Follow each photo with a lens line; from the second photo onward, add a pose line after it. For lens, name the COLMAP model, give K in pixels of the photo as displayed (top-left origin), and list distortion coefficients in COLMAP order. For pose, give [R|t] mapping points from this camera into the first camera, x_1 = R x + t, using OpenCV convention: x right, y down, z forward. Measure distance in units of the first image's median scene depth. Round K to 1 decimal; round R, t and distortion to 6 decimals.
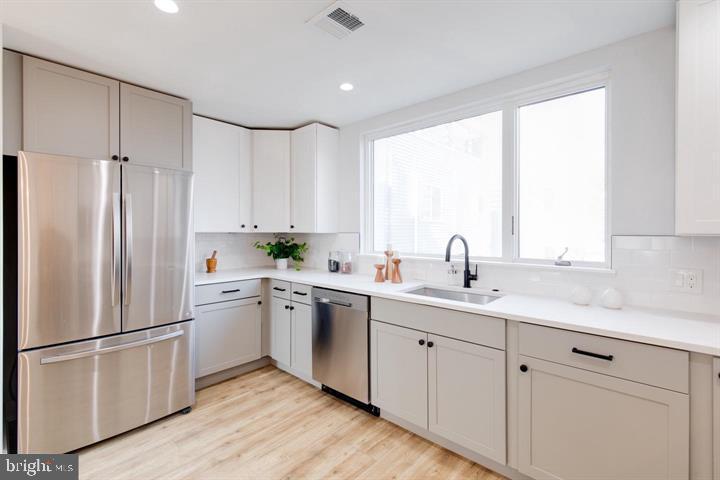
lens RADIAL K [[320.3, 0, 359.4], [0, 320.3, 233.9], [0, 0, 1]] dist [-0.000991, -0.000120]
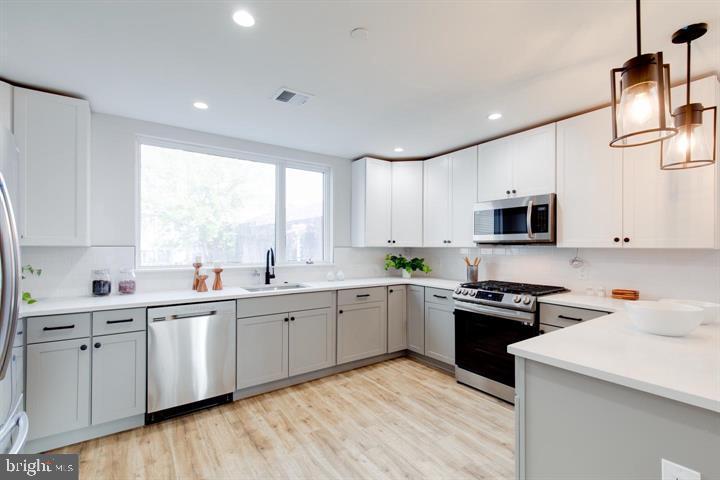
lens RADIAL K [[333.8, 0, 360.0], [0, 333.8, 240.0], [0, 0, 1]] dist [0.000559, 0.000218]
pose [[0.231872, 0.008764, 0.972707, -1.036239], [-0.001168, 0.999961, -0.008731, -0.017138], [-0.972746, 0.000888, 0.231873, 0.253220]]
